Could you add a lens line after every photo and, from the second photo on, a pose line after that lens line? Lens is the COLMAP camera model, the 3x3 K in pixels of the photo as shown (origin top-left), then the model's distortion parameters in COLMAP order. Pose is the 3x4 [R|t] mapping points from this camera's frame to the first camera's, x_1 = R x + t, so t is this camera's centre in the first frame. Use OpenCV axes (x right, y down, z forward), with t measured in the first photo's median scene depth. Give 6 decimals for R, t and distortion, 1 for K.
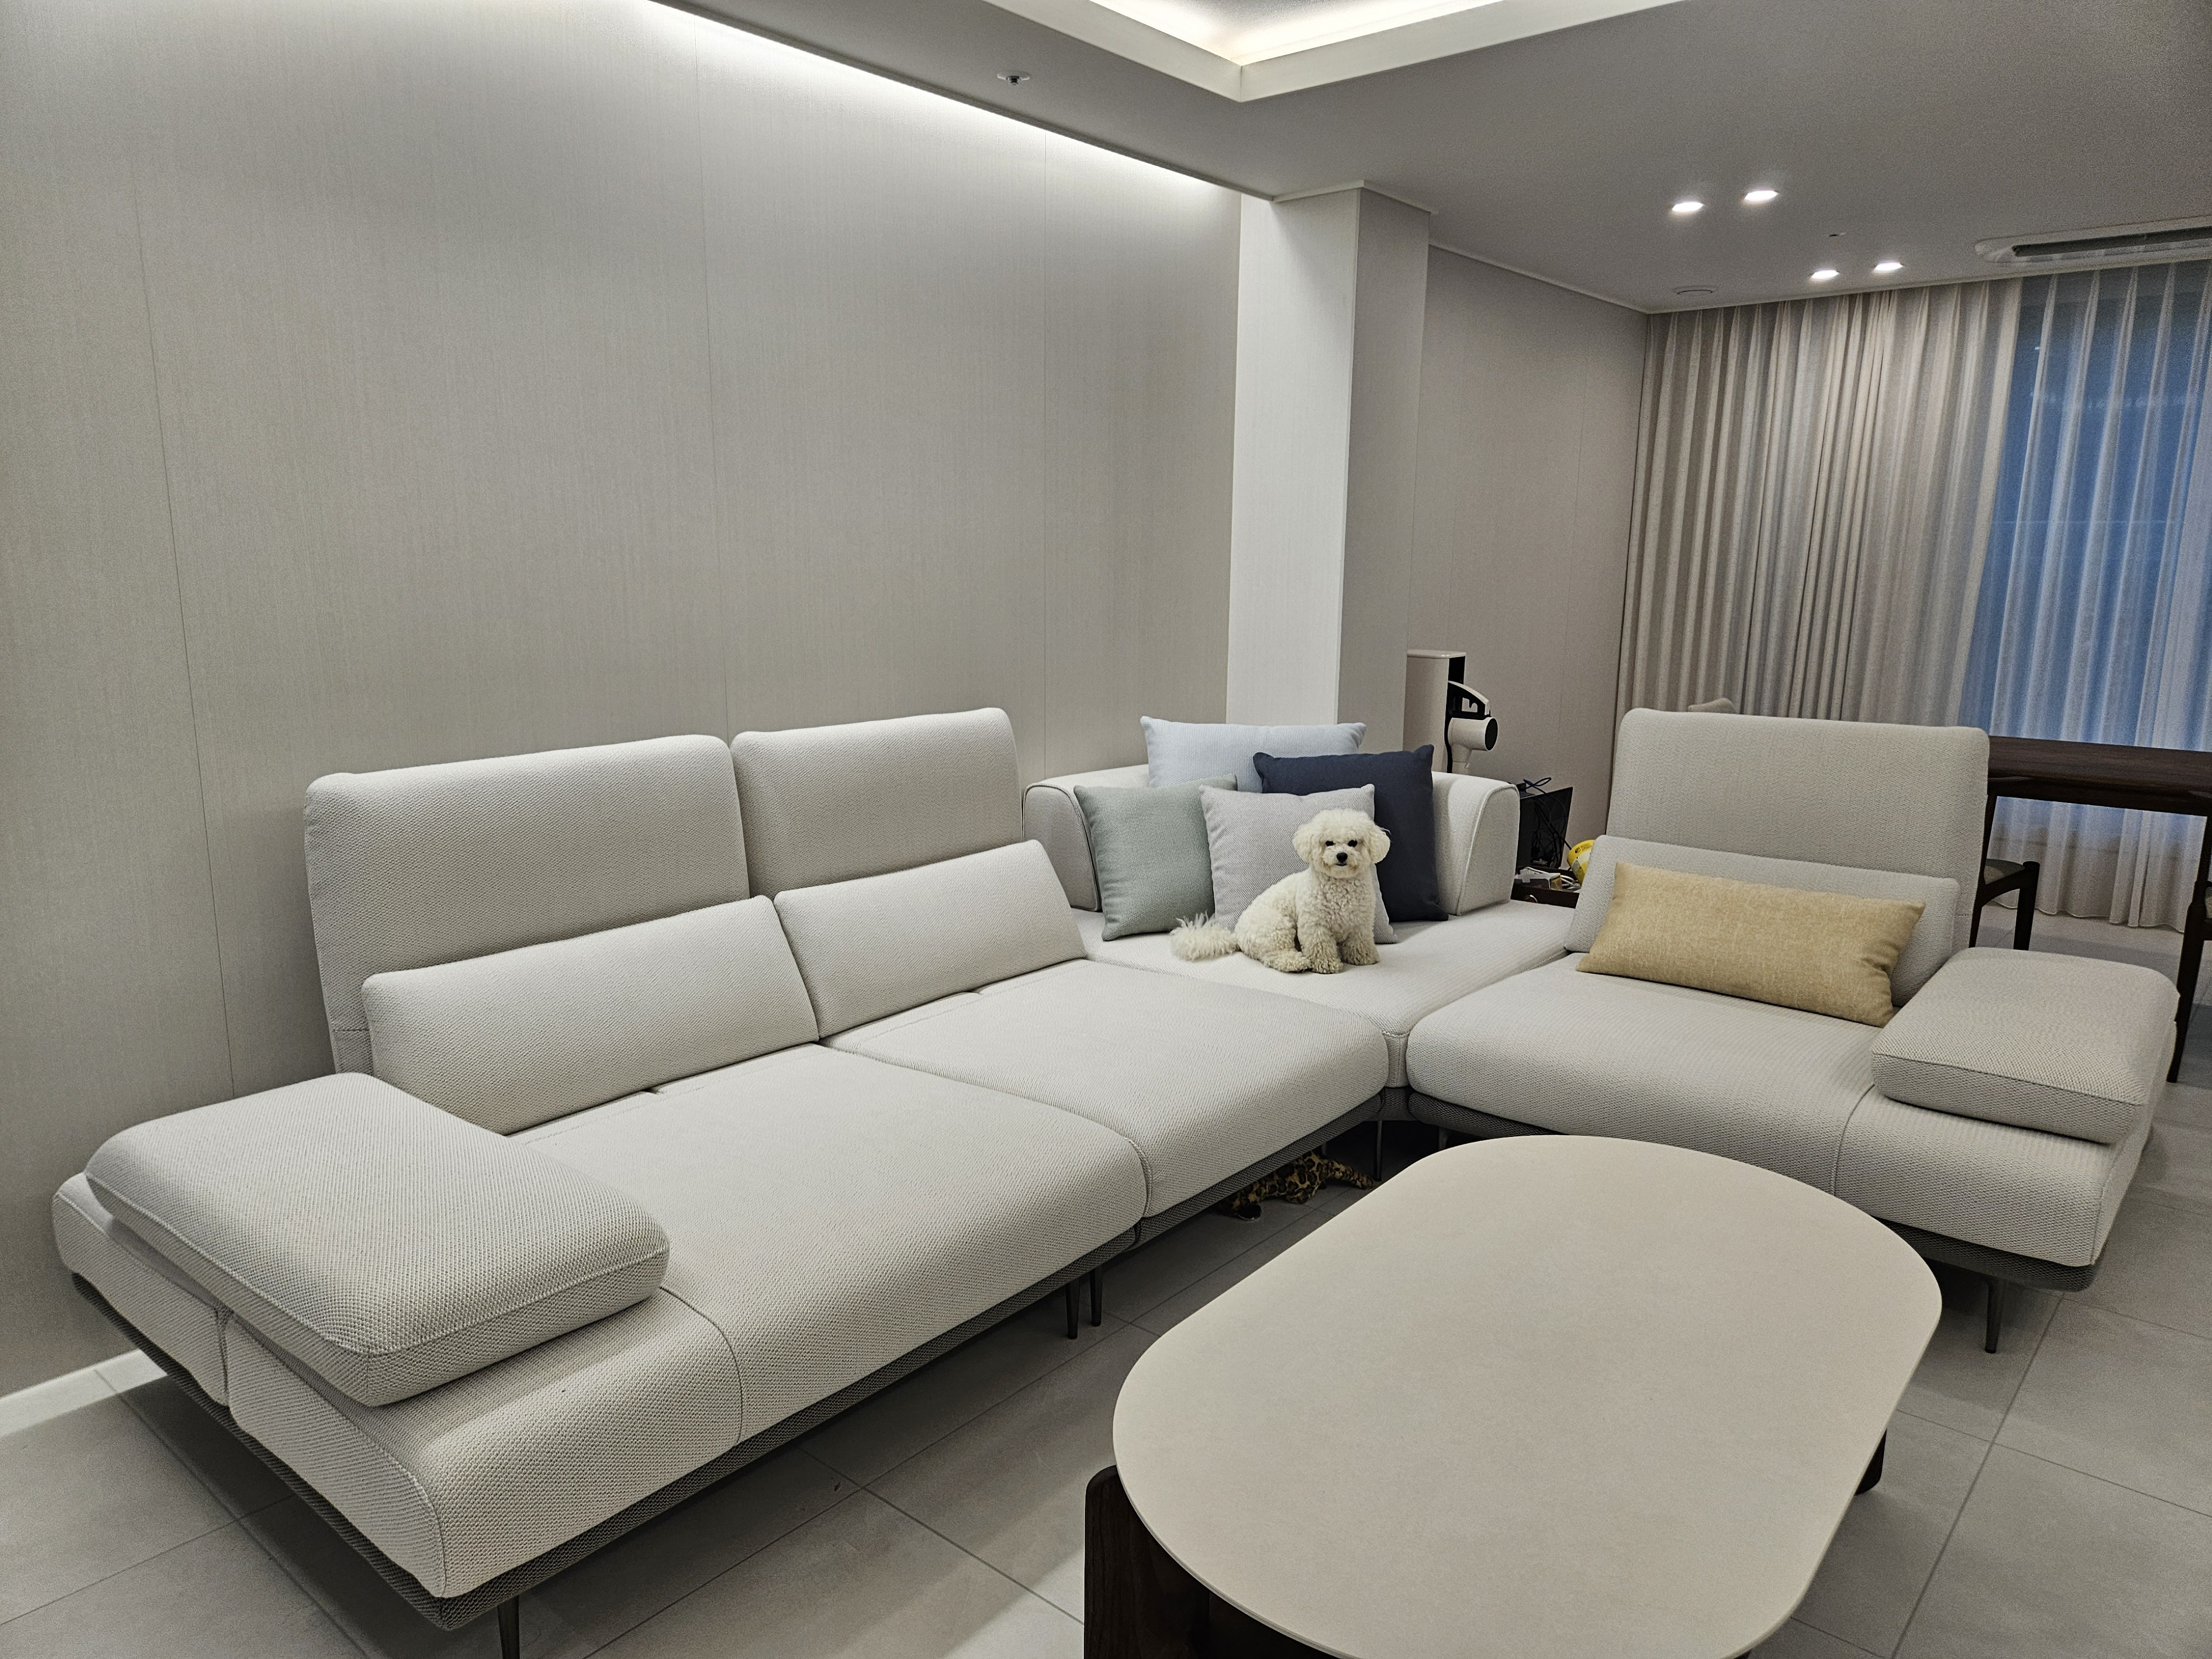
lens RADIAL K [[1479.6, 0, 1114.3], [0, 1479.6, 828.3], [0, 0, 1]] dist [0.083777, -0.071346]
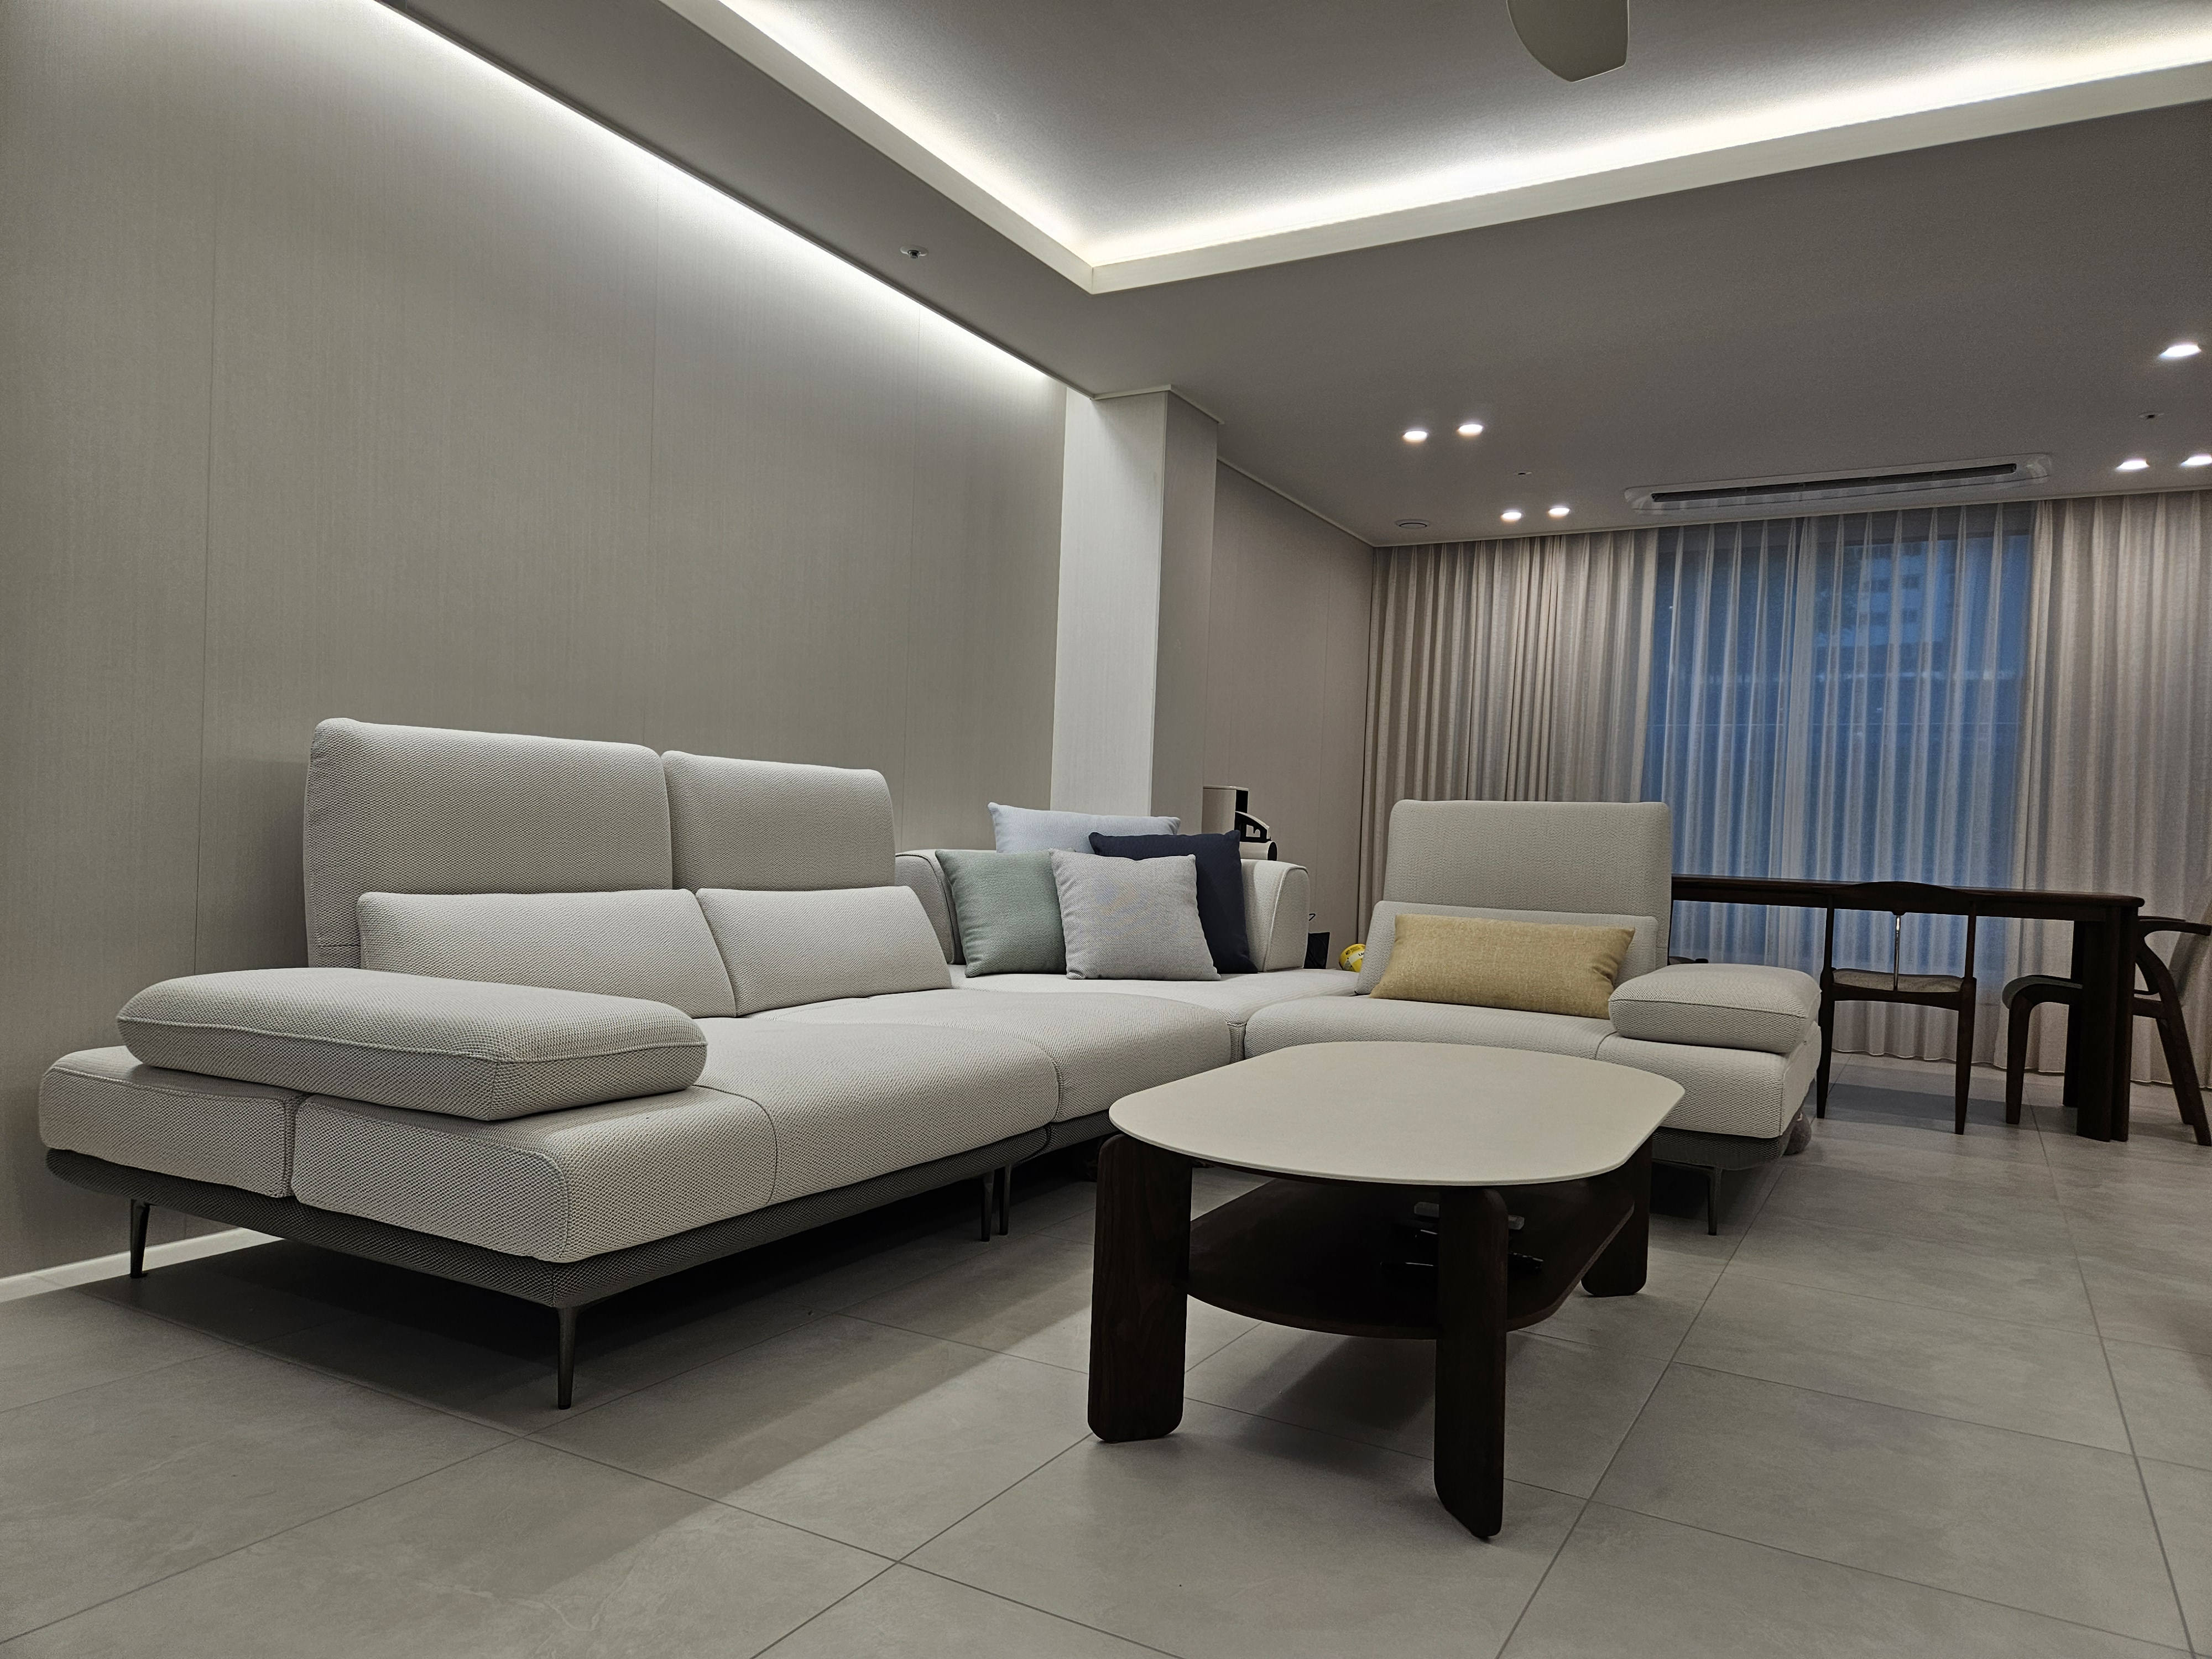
lens RADIAL K [[1478.0, 0, 1114.8], [0, 1478.0, 859.8], [0, 0, 1]] dist [0.088043, -0.079577]
pose [[0.982148, 0.026687, 0.186209, -0.105556], [0.005183, 0.985671, -0.168601, 0.173473], [-0.188041, 0.166556, 0.967936, -0.116921]]
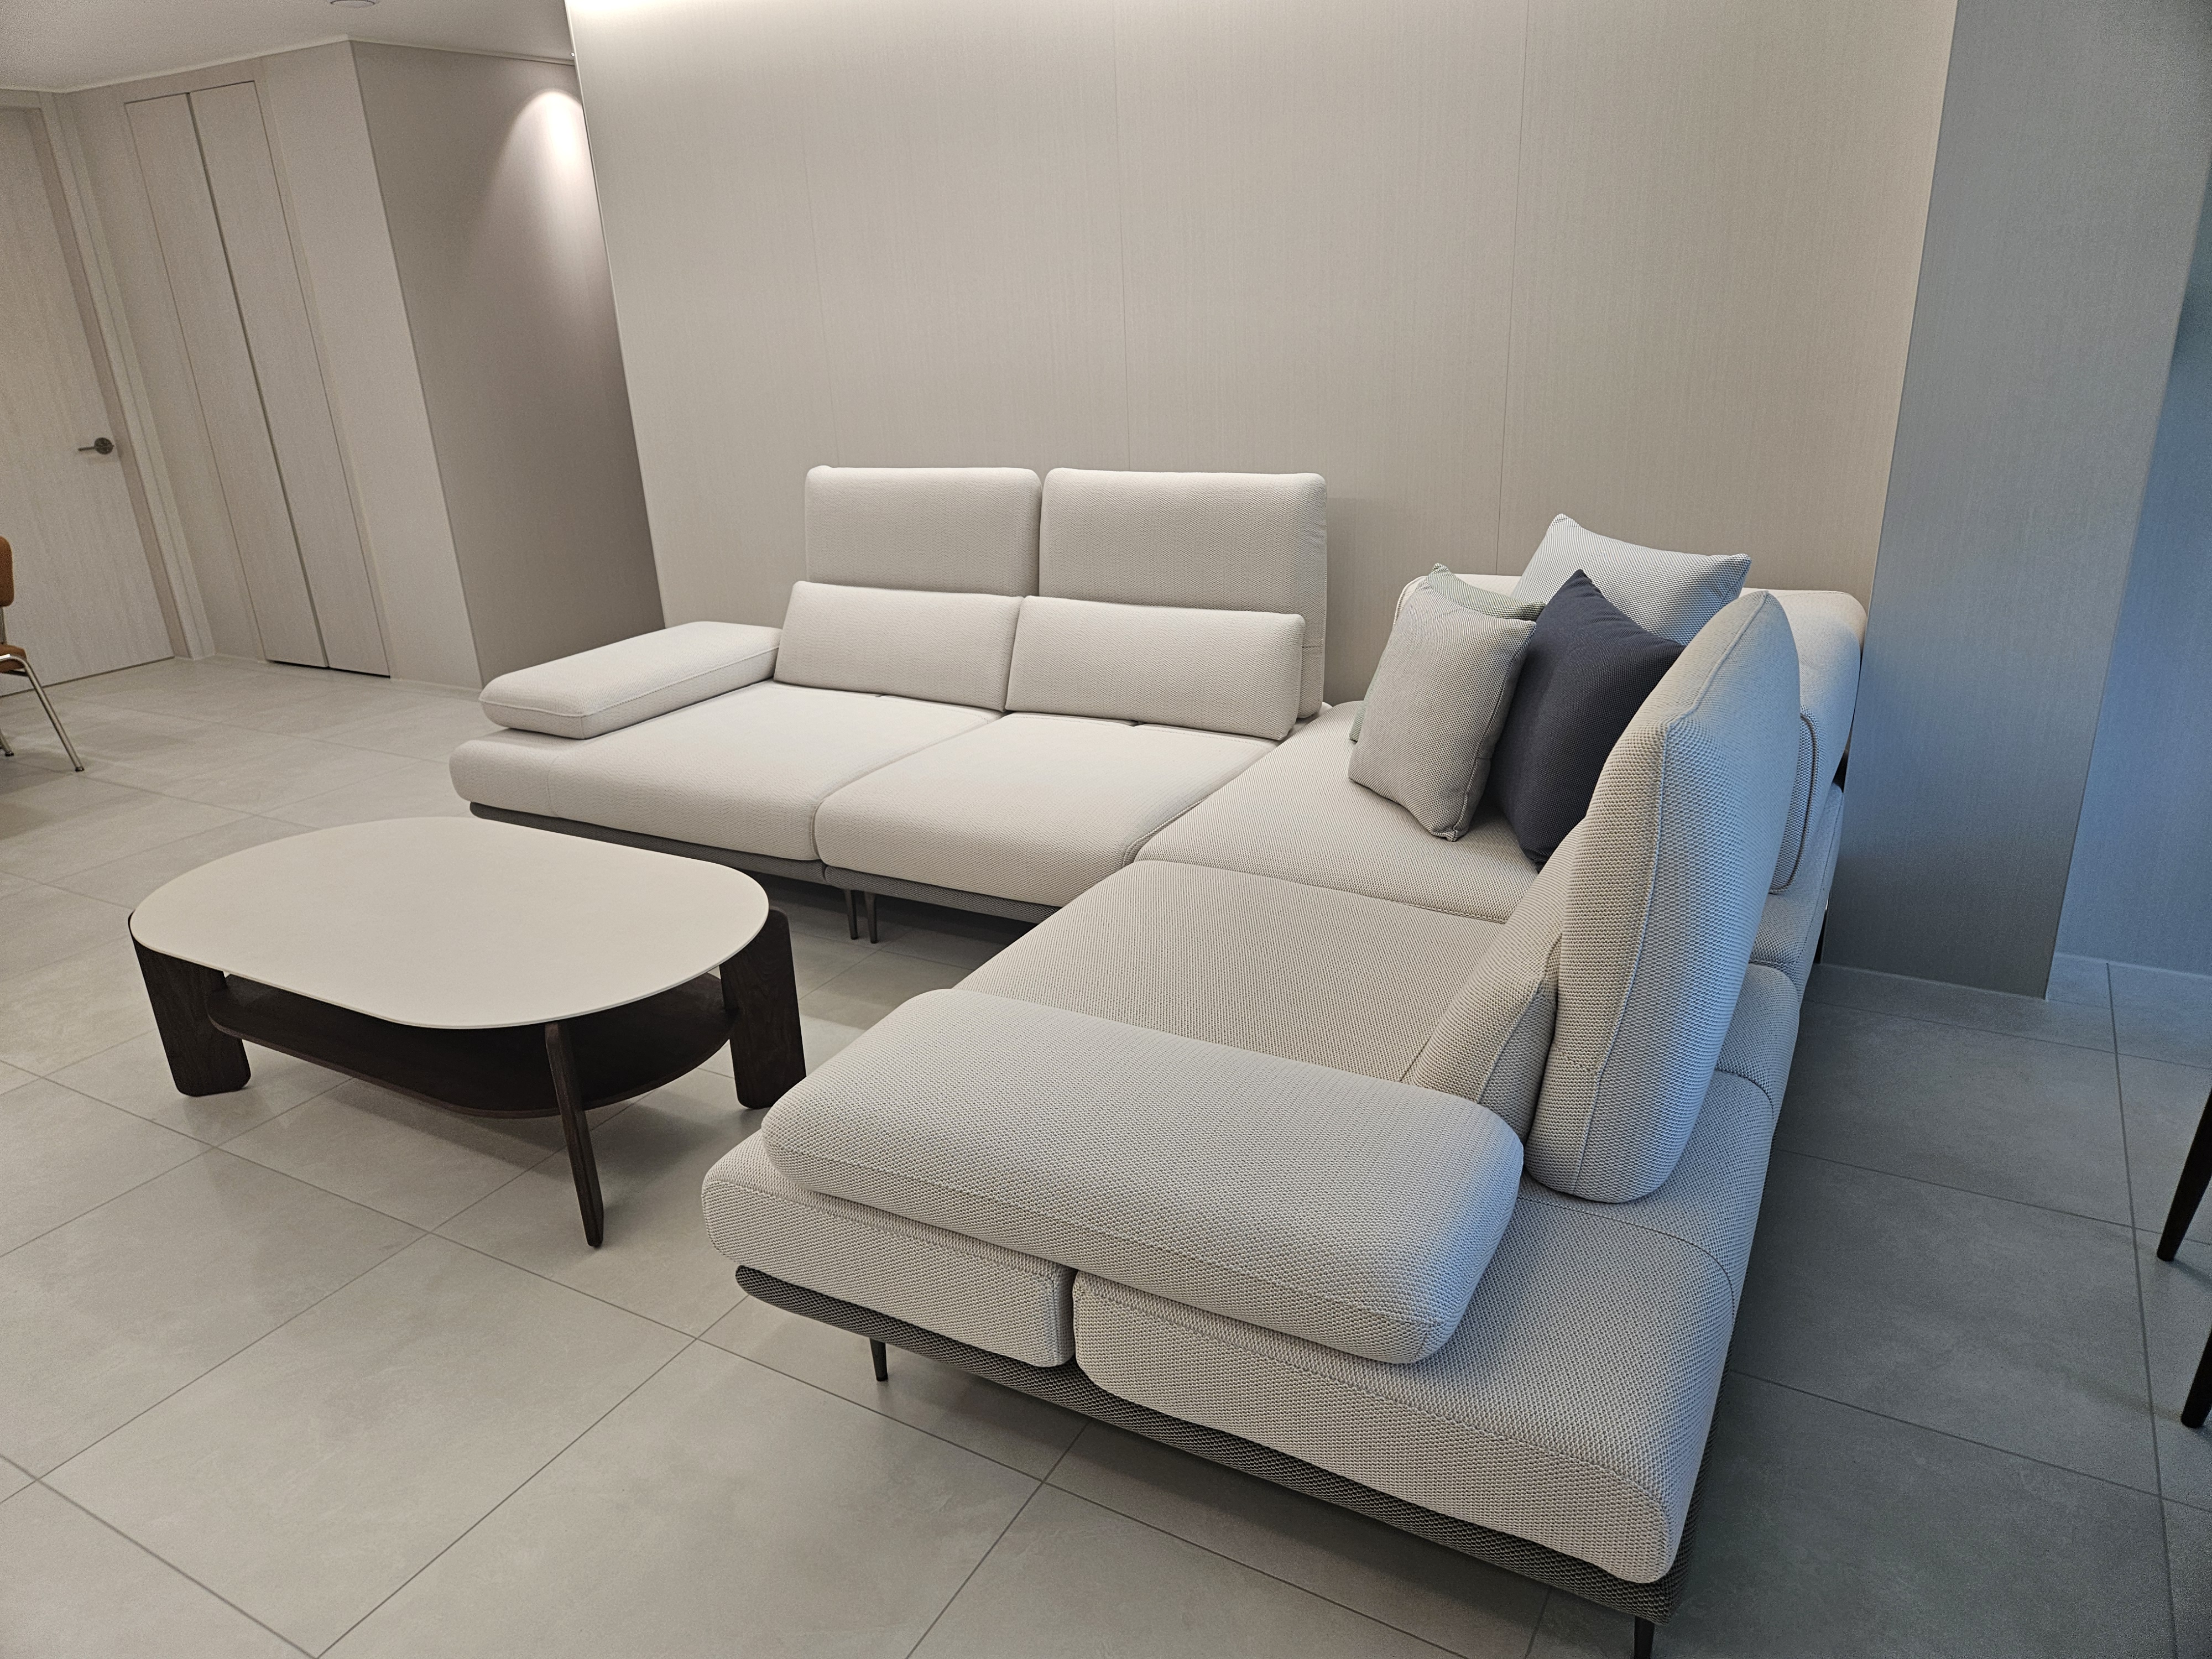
lens RADIAL K [[1498.0, 0, 1106.0], [0, 1498.0, 829.5], [0, 0, 1]] dist [-0.005060, -0.003386]
pose [[0.183485, 0.318453, -0.930011, 0.885078], [-0.131950, 0.945490, 0.297720, -0.134281], [0.974127, 0.068087, 0.215503, 0.650147]]
